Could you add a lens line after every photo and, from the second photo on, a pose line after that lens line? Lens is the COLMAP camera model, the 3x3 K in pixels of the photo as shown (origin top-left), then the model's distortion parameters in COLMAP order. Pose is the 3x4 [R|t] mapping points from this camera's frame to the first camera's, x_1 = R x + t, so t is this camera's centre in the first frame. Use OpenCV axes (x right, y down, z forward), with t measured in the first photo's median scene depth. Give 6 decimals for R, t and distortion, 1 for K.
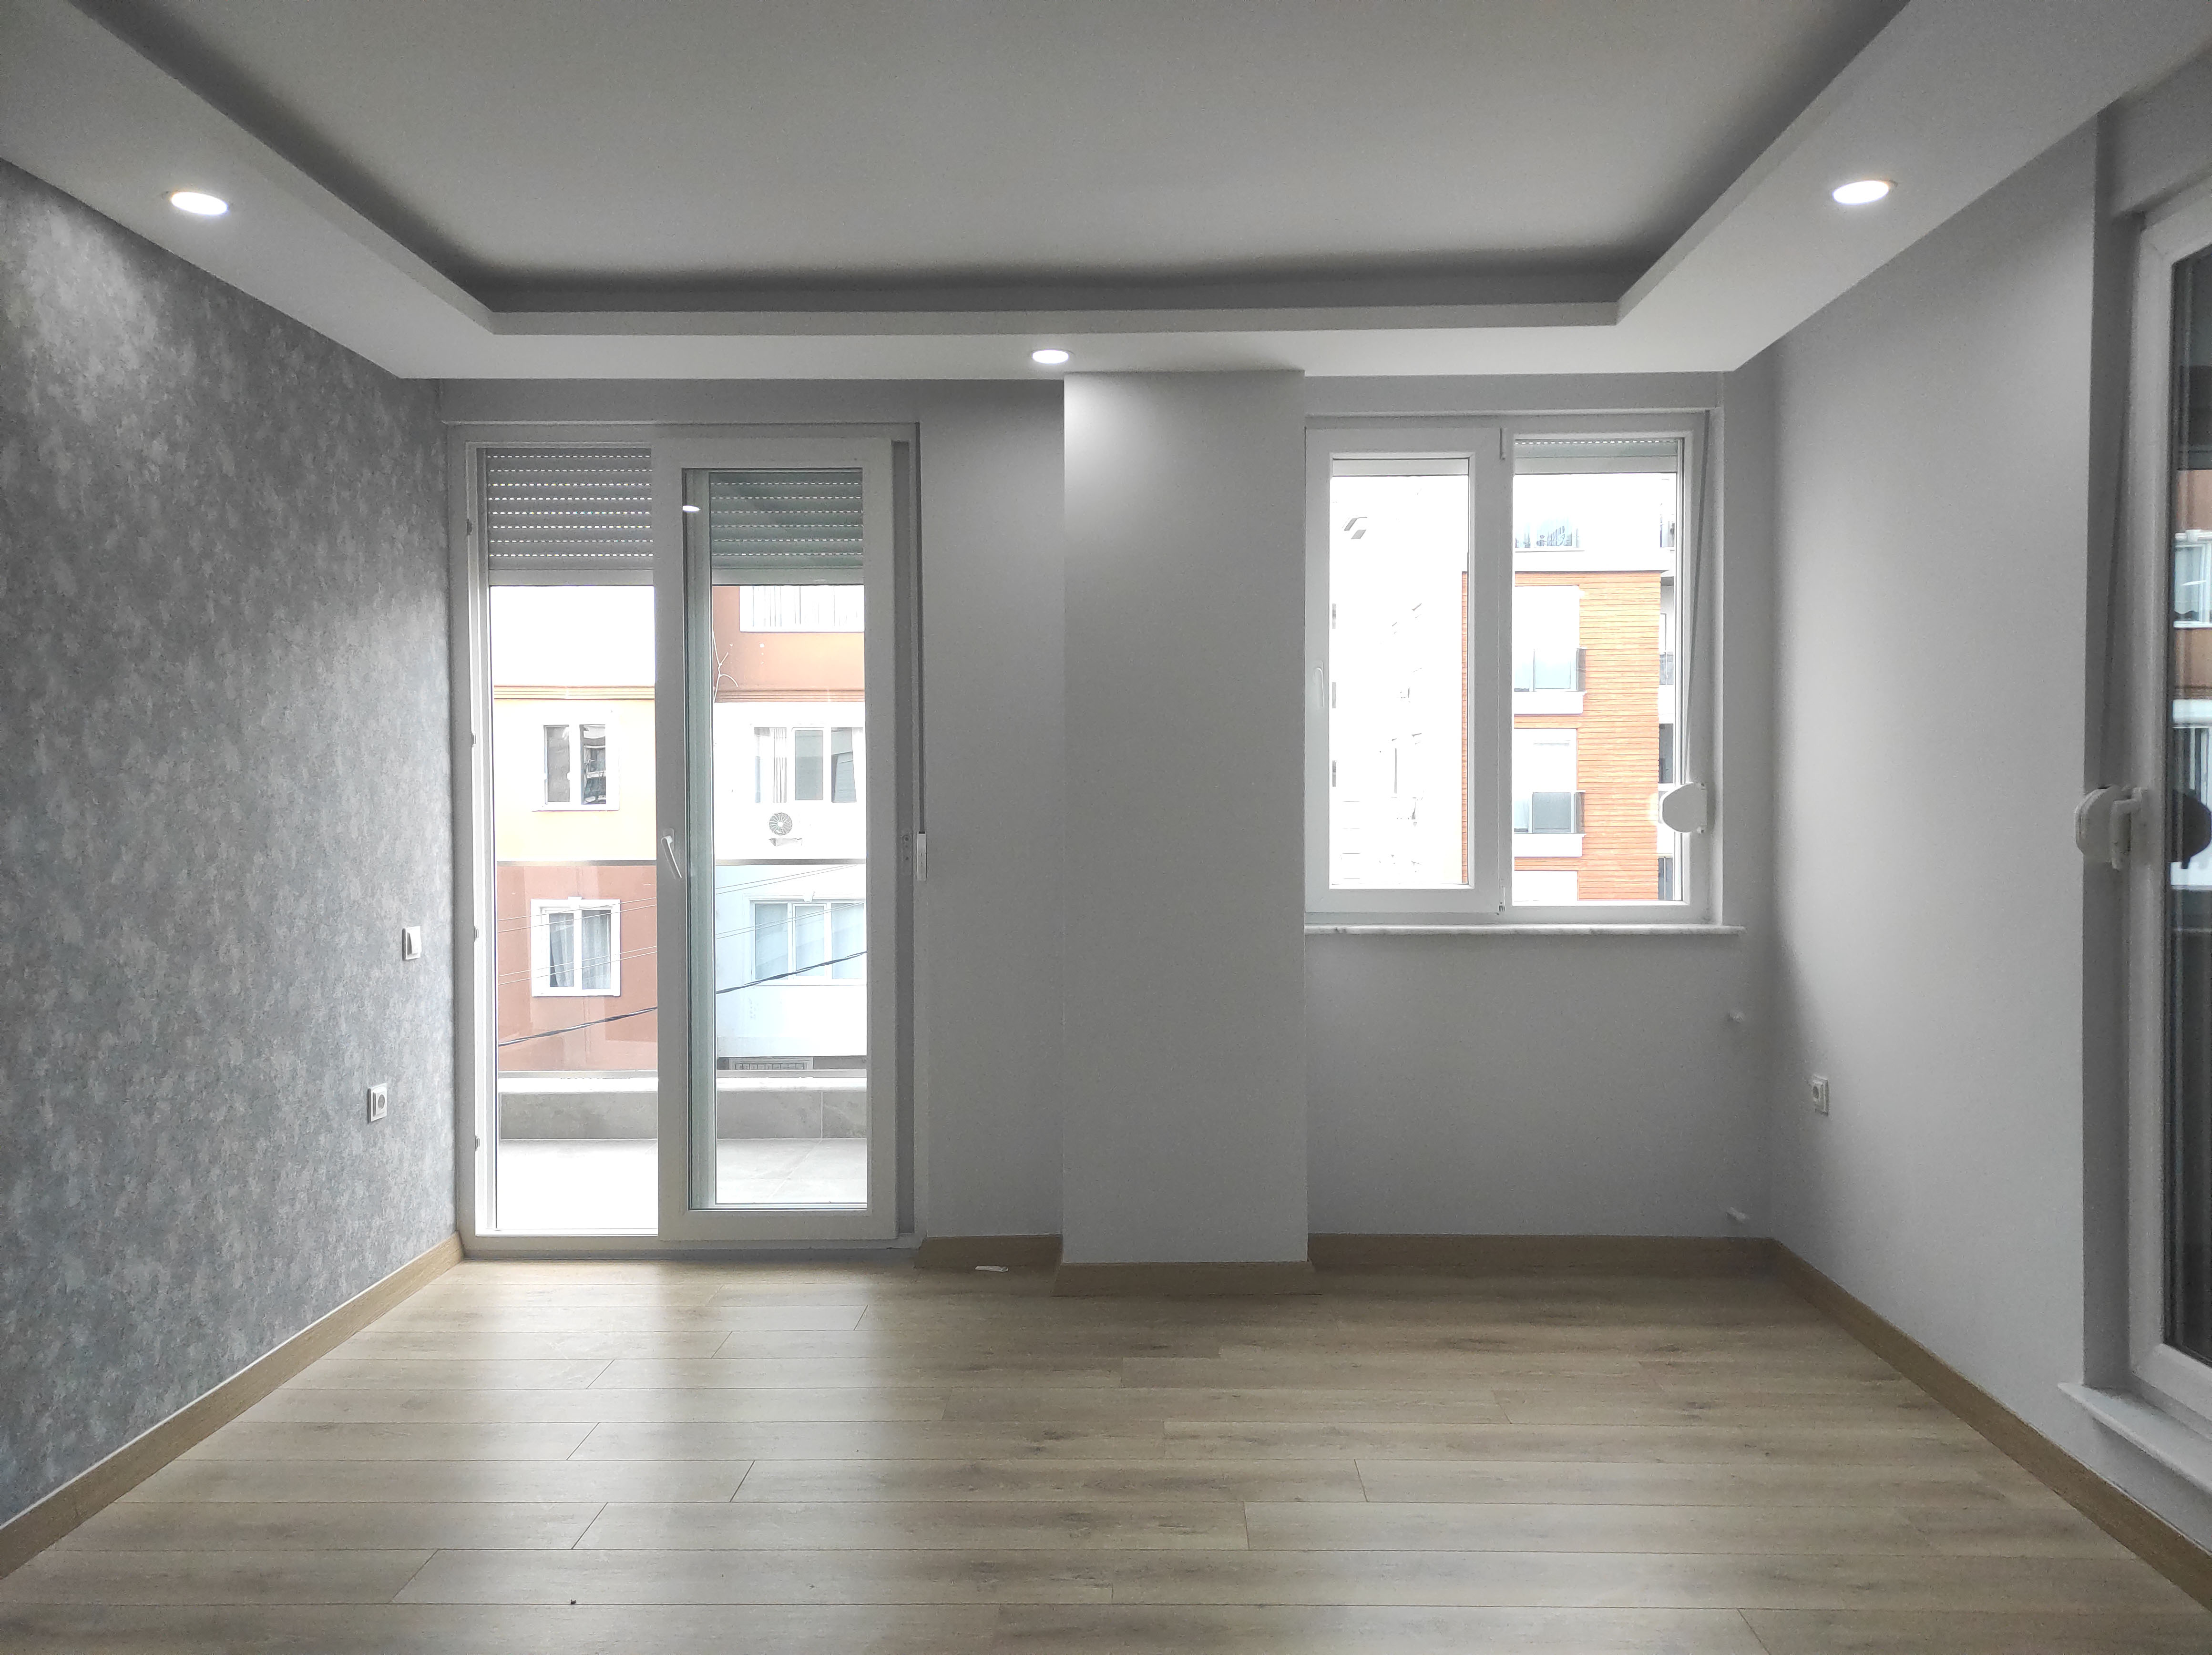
lens RADIAL K [[1631.8, 0, 1115.7], [0, 1631.8, 820.6], [0, 0, 1]] dist [0.061724, -0.036667]
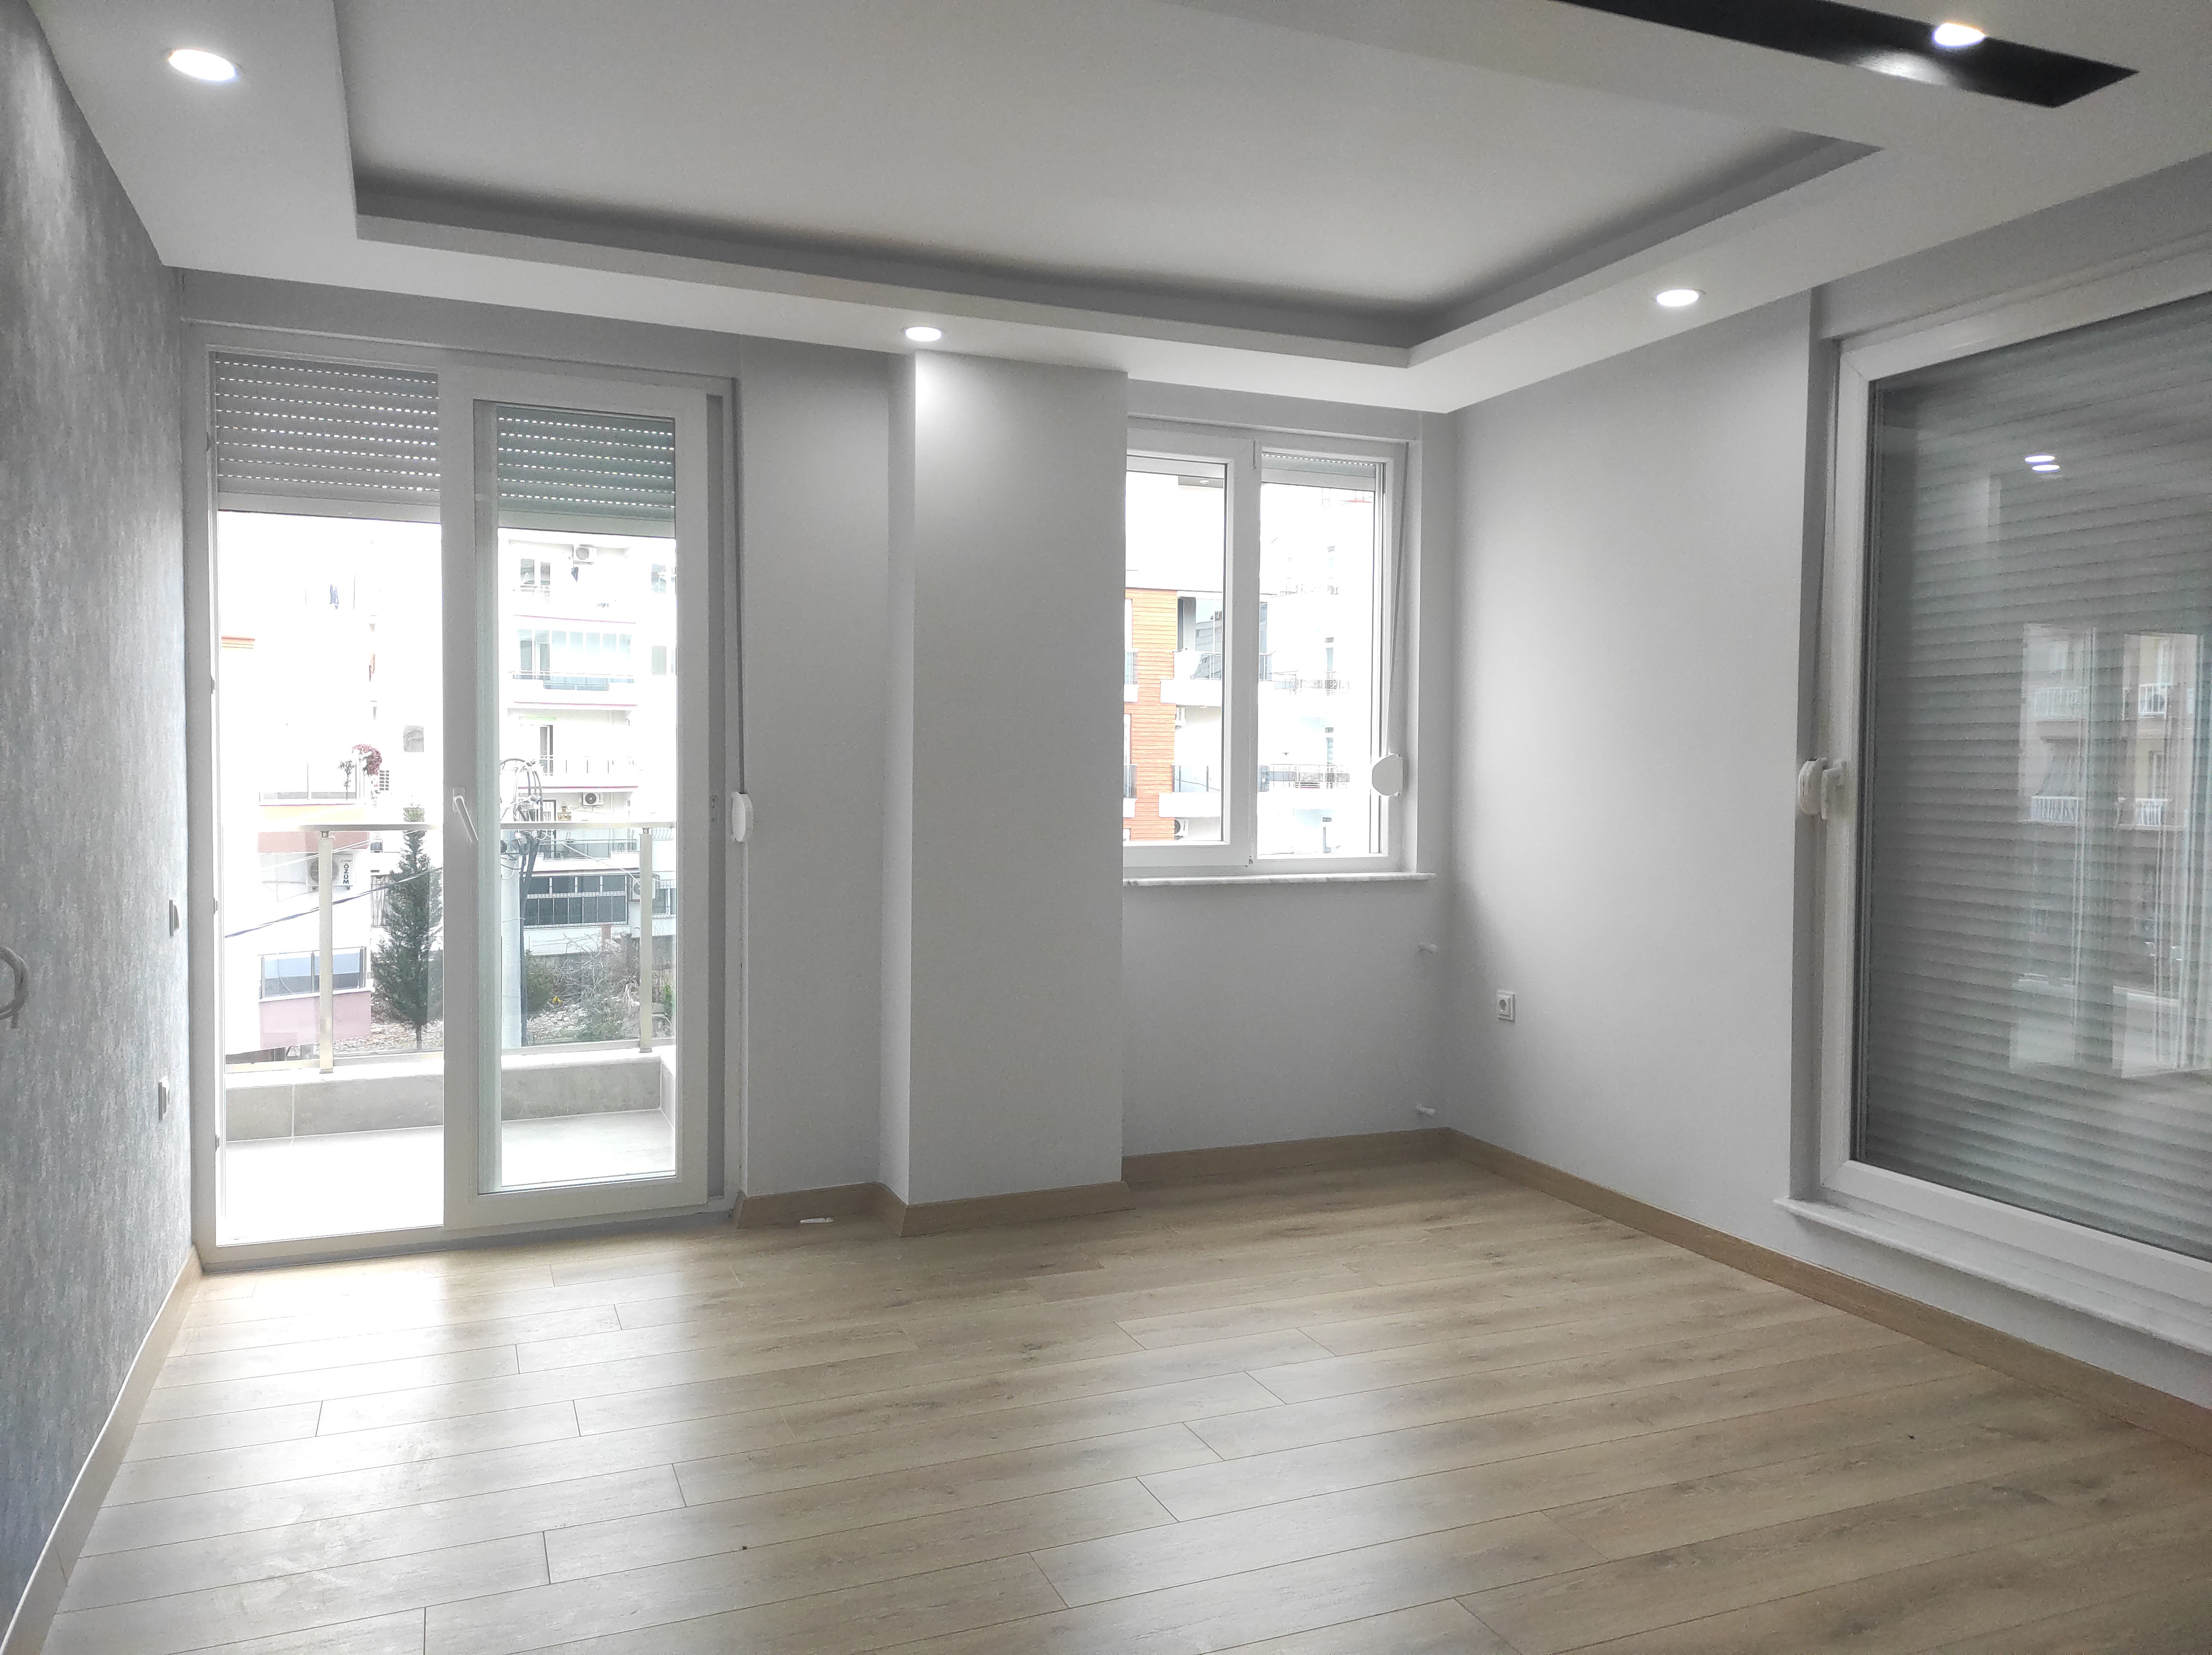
lens RADIAL K [[1631.8, 0, 1111.2], [0, 1631.8, 815.3], [0, 0, 1]] dist [0.061724, -0.036667]
pose [[0.913158, -0.001374, 0.407603, -0.336029], [-0.004476, 0.999900, 0.013398, 0.007037], [-0.407580, -0.014059, 0.913061, -0.002480]]
